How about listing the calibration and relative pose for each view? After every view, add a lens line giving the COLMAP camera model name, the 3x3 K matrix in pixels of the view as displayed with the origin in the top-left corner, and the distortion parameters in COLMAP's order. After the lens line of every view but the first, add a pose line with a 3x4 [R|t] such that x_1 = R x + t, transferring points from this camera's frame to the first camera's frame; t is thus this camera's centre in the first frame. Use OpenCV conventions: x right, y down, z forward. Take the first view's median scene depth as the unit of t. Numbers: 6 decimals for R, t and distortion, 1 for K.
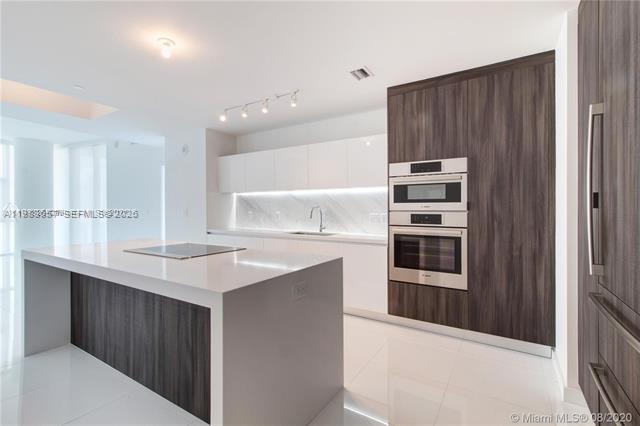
lens RADIAL K [[299.3, 0, 321.6], [0, 299.3, 210.8], [0, 0, 1]] dist [0.001394, 0.000917]
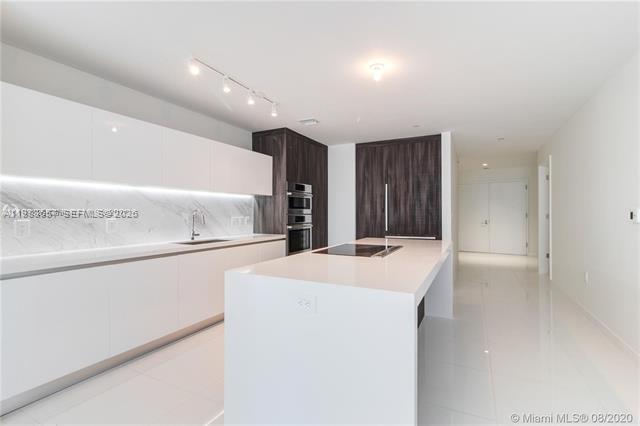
lens RADIAL K [[299.3, 0, 321.6], [0, 299.3, 210.8], [0, 0, 1]] dist [0.001394, 0.000917]
pose [[-0.075879, 0.007927, 0.997086, -1.156137], [0.008383, 0.999938, -0.007311, -0.004511], [-0.997082, 0.007804, -0.075941, 0.916954]]
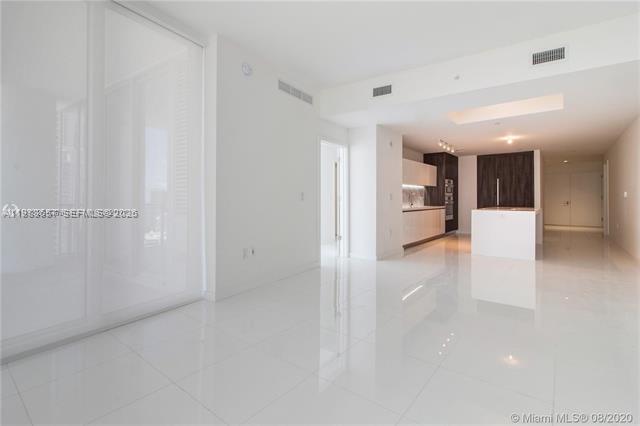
lens RADIAL K [[292.6, 0, 318.8], [0, 292.6, 200.1], [0, 0, 1]] dist [0.000068, 0.000097]
pose [[0.155838, 0.000163, 0.987783, -2.519023], [0.004952, 0.999987, -0.000946, 0.037186], [-0.987770, 0.005038, 0.155835, 1.655632]]
